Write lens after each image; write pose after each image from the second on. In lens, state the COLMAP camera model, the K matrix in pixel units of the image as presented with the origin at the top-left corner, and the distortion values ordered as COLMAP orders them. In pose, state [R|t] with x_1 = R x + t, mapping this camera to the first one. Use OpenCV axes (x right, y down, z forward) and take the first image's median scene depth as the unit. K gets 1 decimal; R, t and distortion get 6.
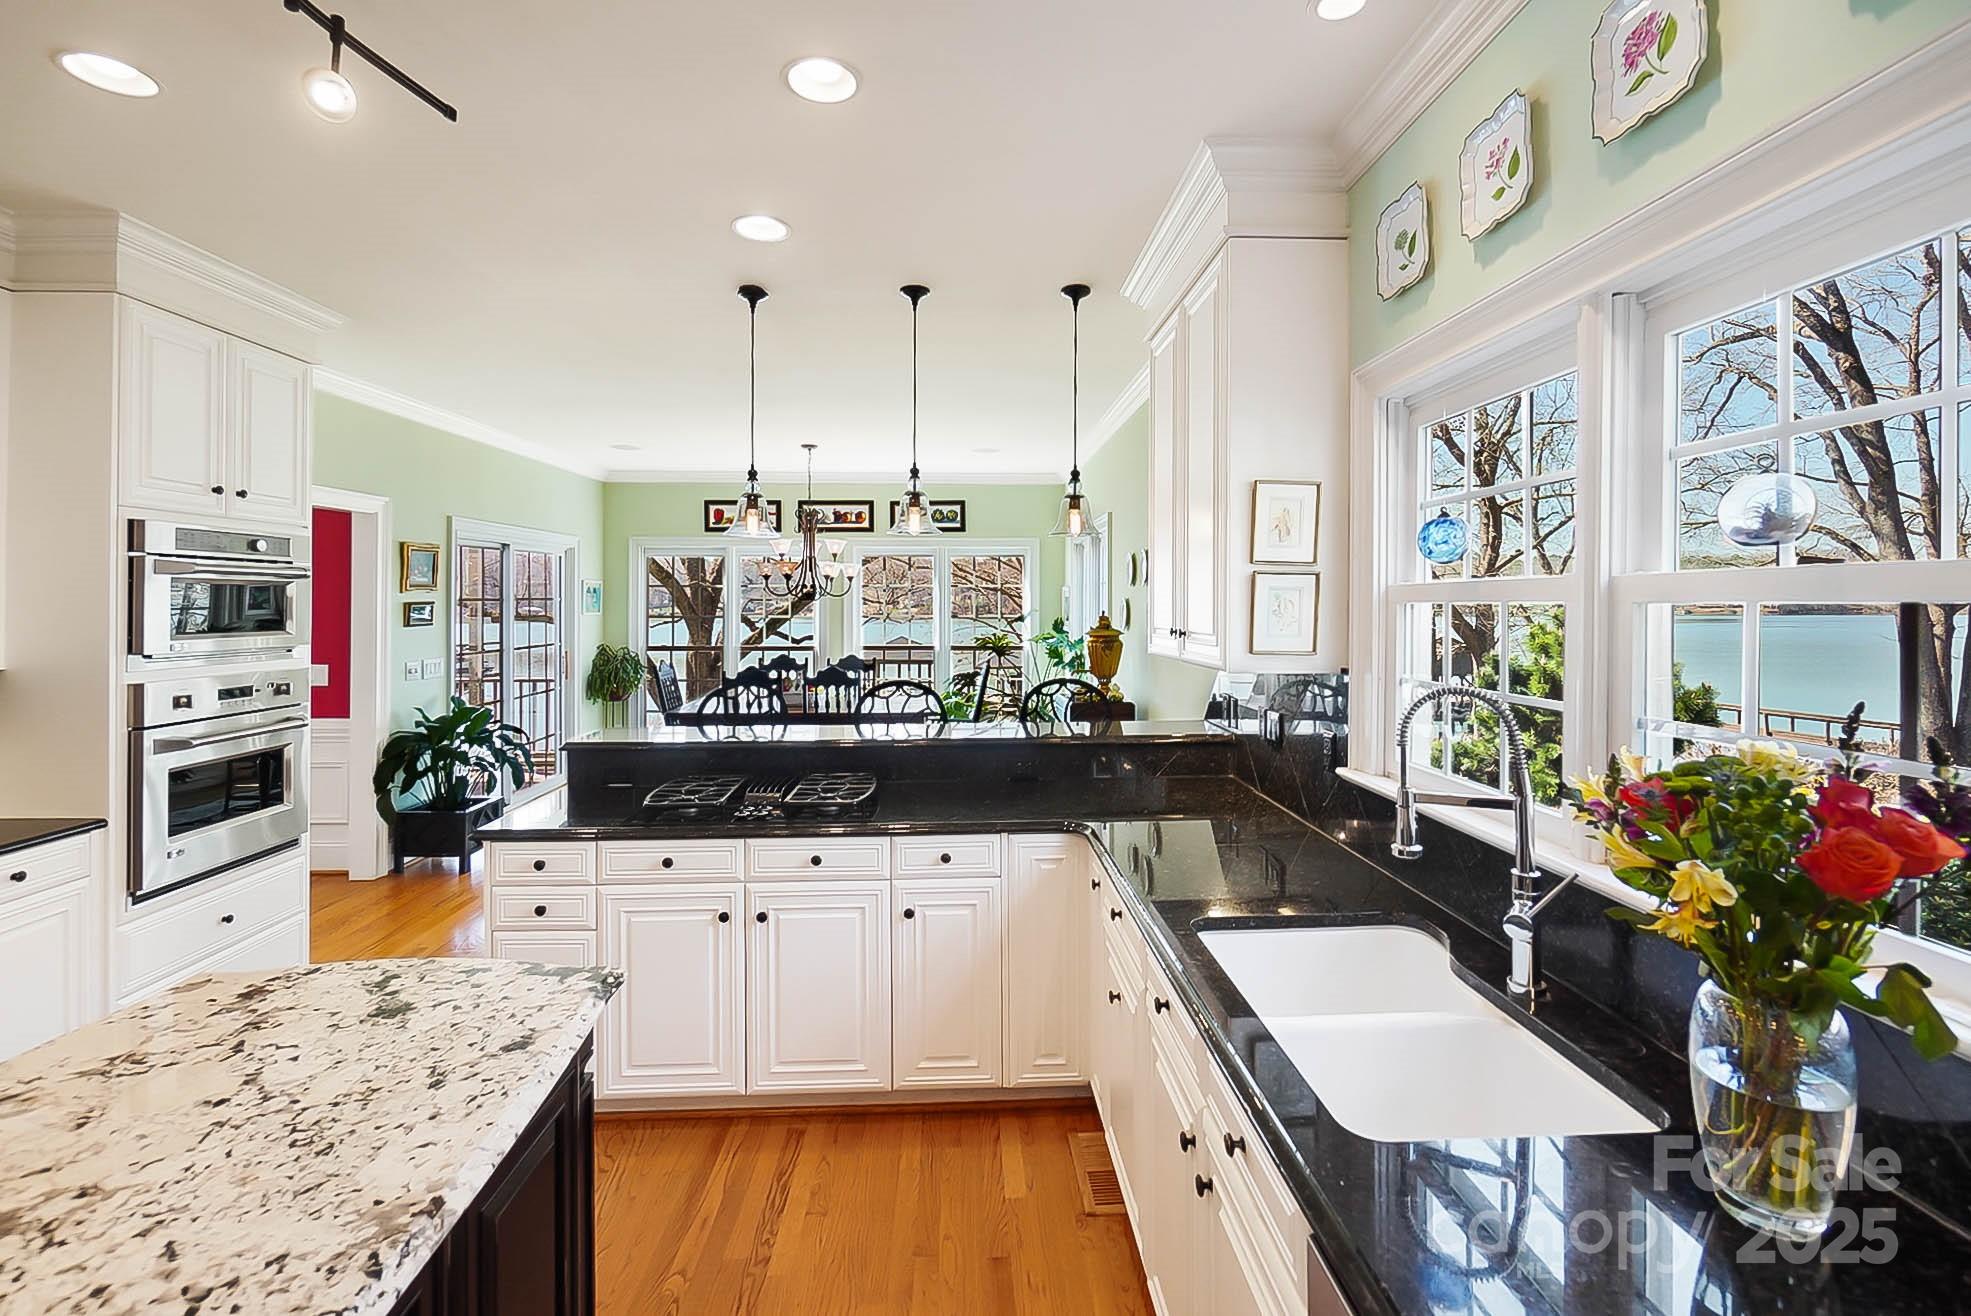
lens RADIAL K [[879.7, 0, 984.1], [0, 879.7, 602.7], [0, 0, 1]] dist [-0.002125, -0.000459]
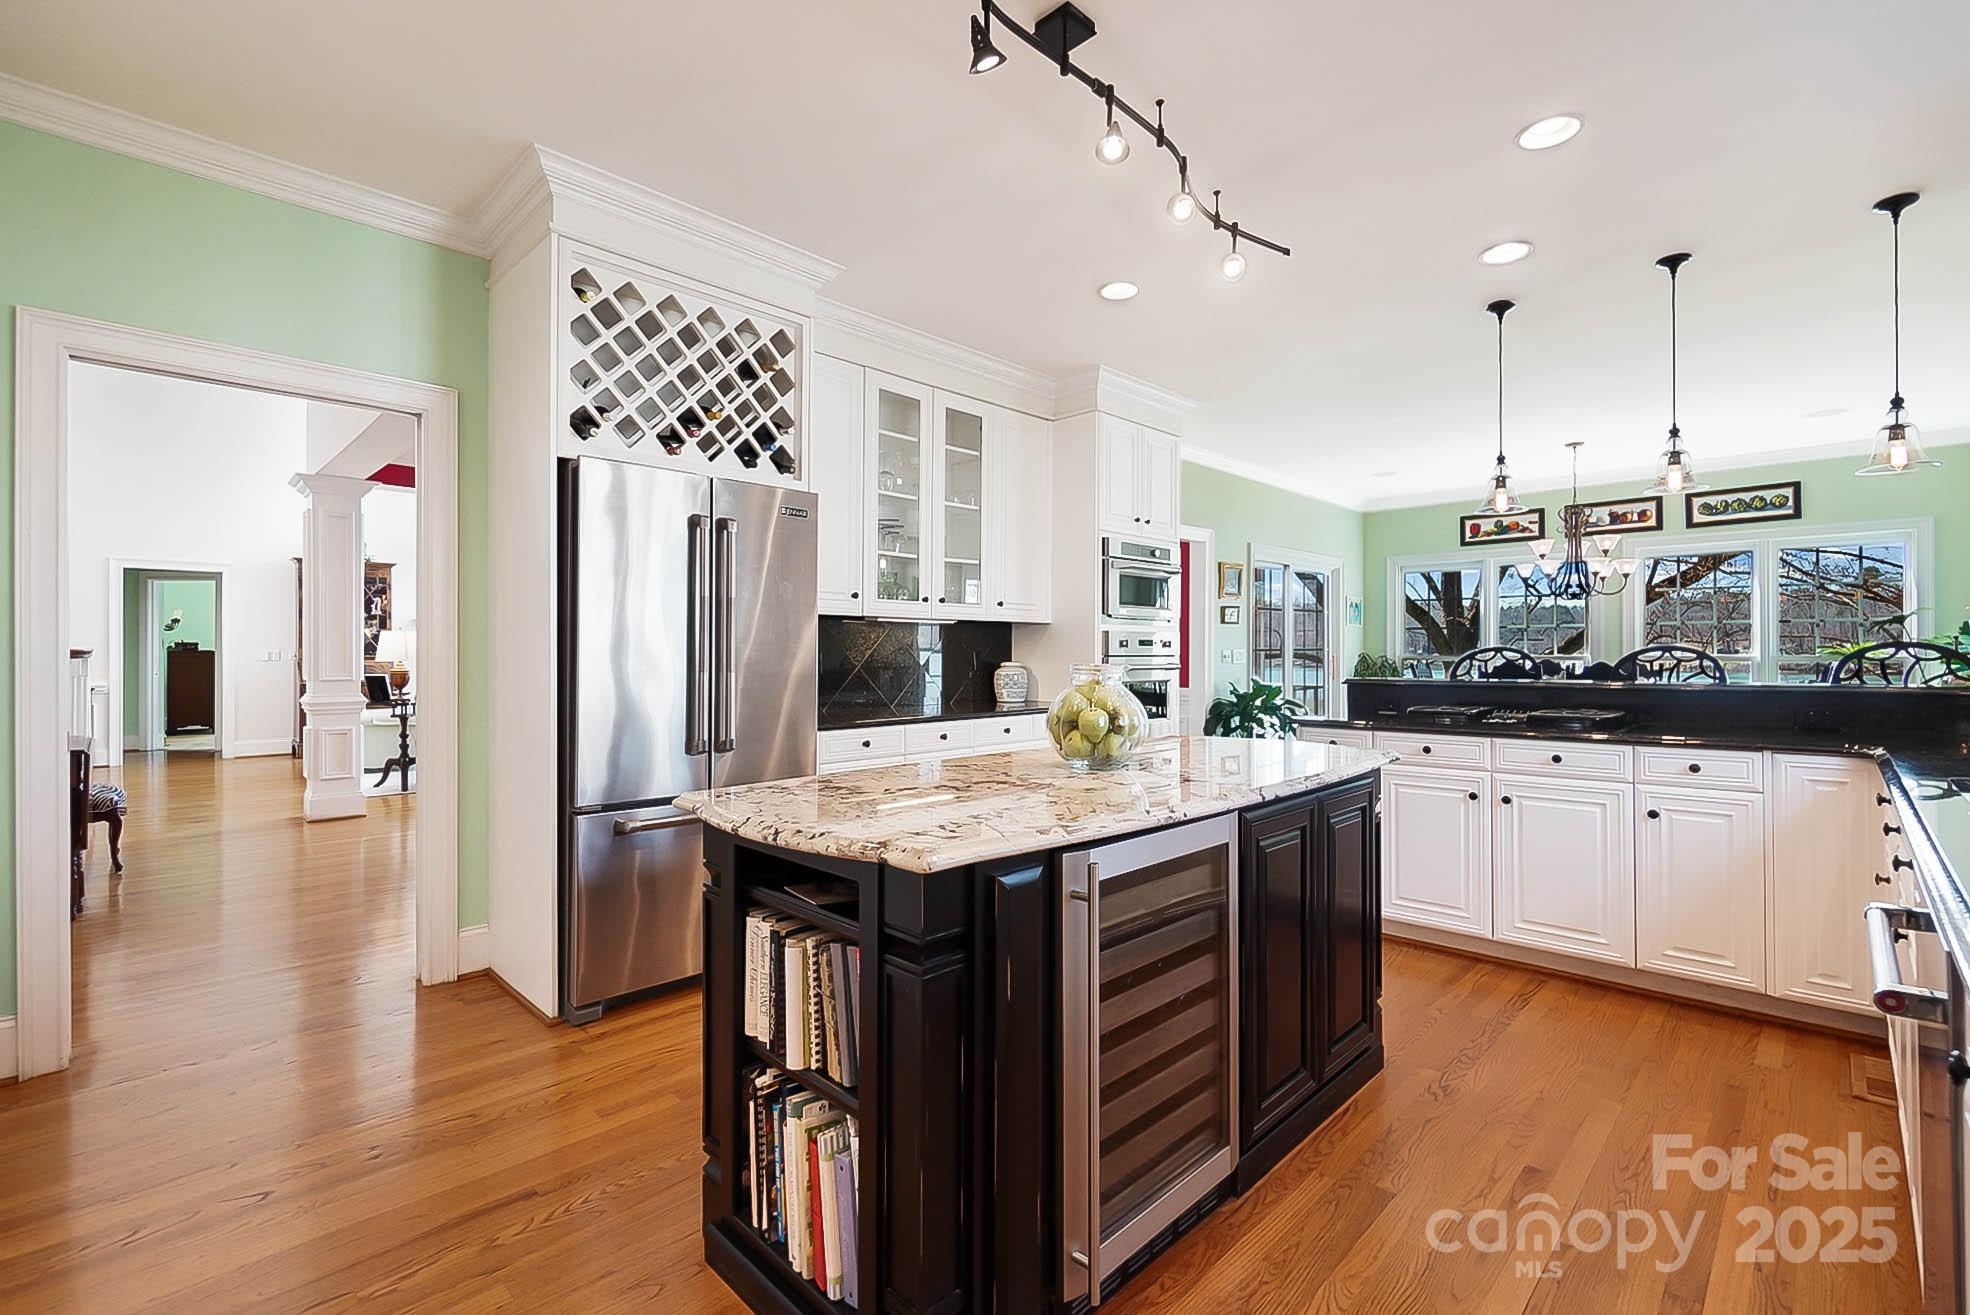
lens RADIAL K [[859.9, 0, 979.6], [0, 859.9, 648.1], [0, 0, 1]] dist [-0.001706, -0.000013]
pose [[0.681855, -0.003299, -0.731480, 0.093499], [-0.000307, 0.999988, -0.004796, 0.102512], [0.731488, 0.003495, 0.681846, -0.273774]]
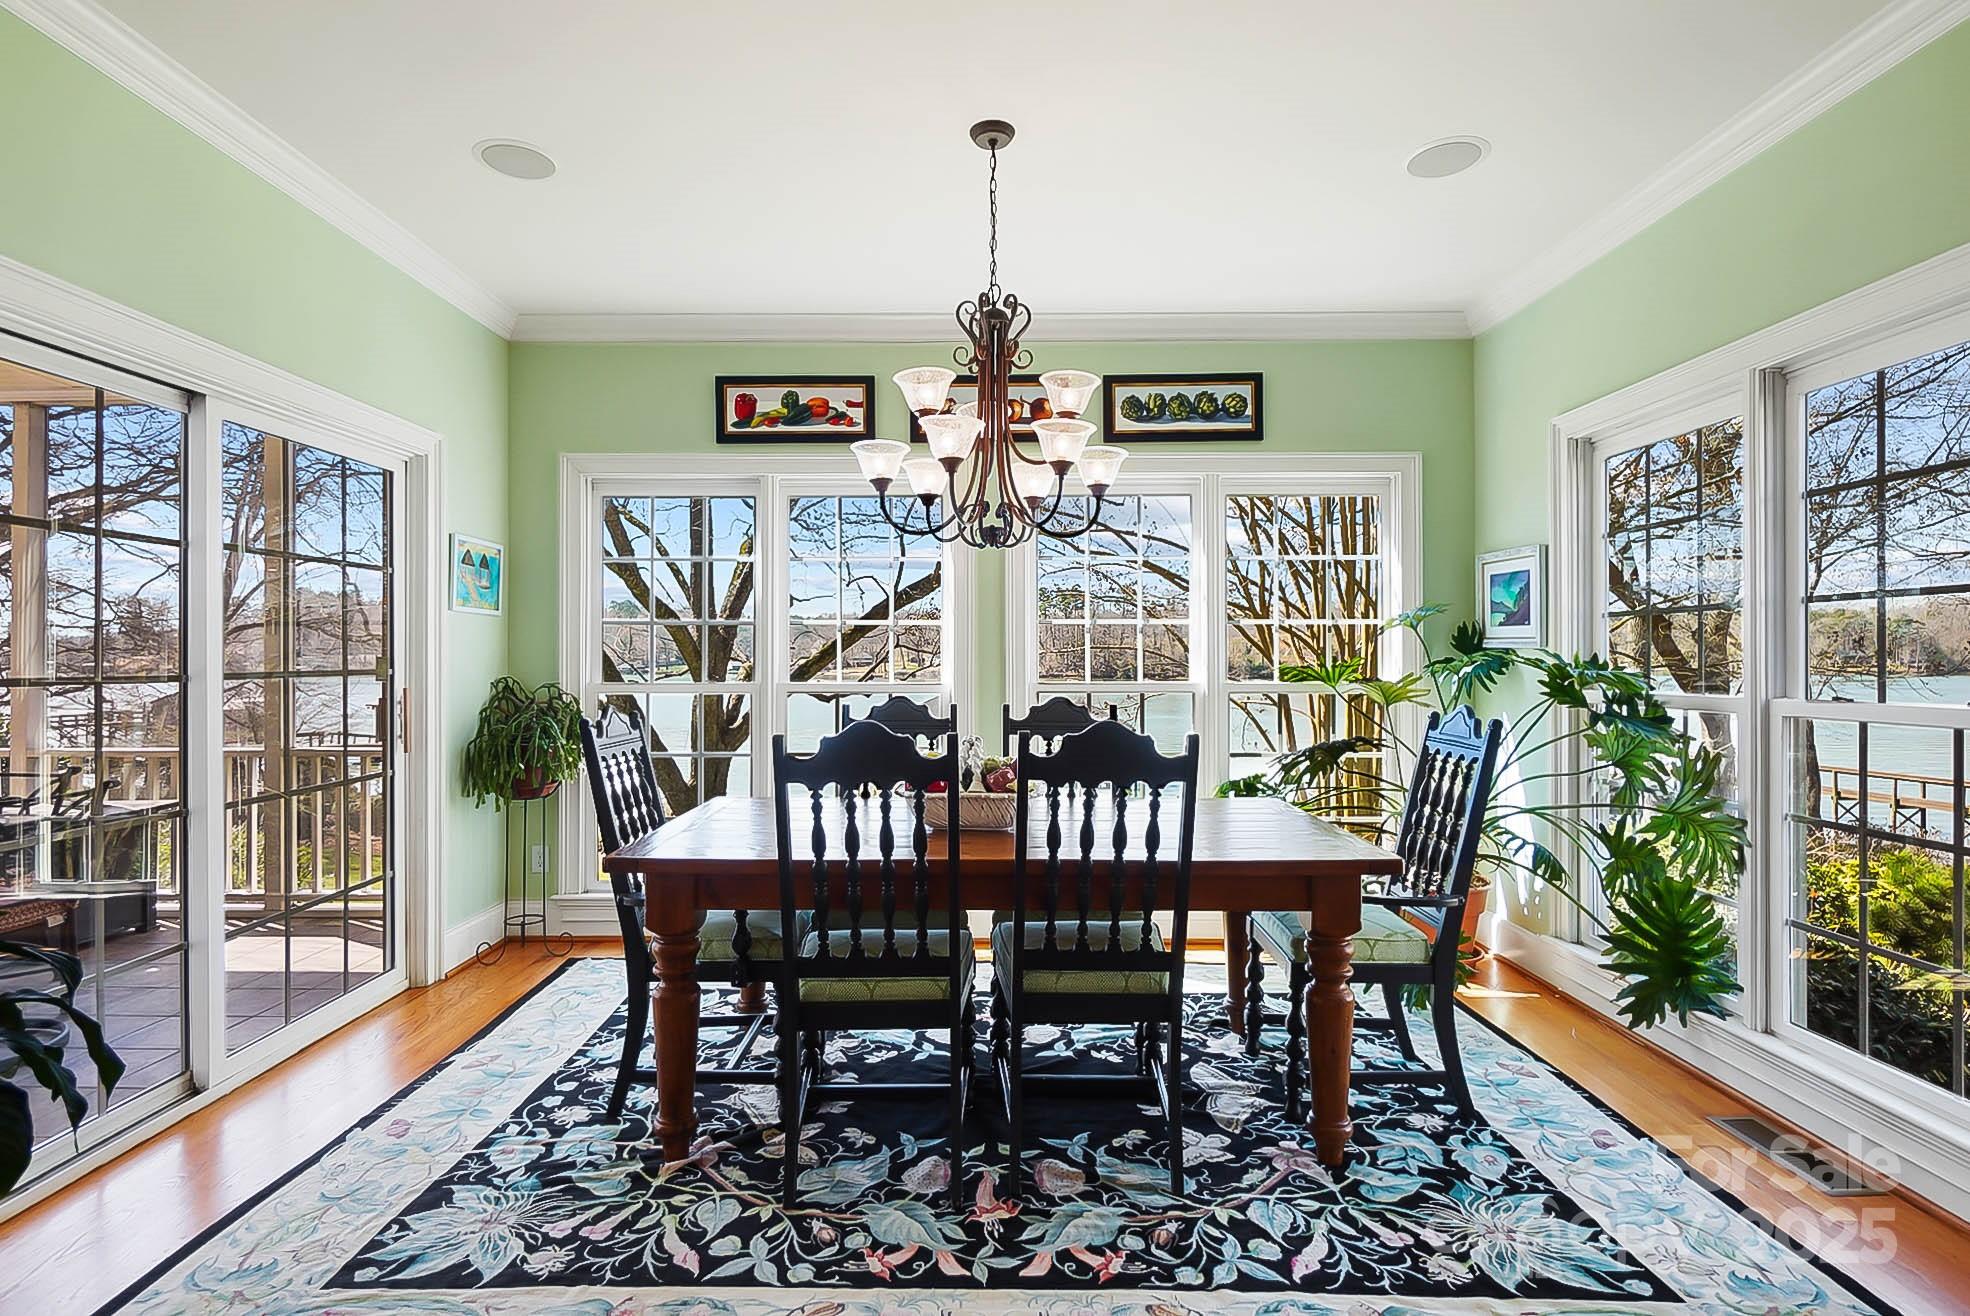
lens RADIAL K [[953.4, 0, 985.0], [0, 953.4, 658.0], [0, 0, 1]] dist [-0.002585, -0.000413]
pose [[0.999564, 0.000426, -0.029514, -0.343990], [-0.000482, 0.999998, -0.001893, 0.083320], [0.029513, 0.001906, 0.999563, 1.070398]]
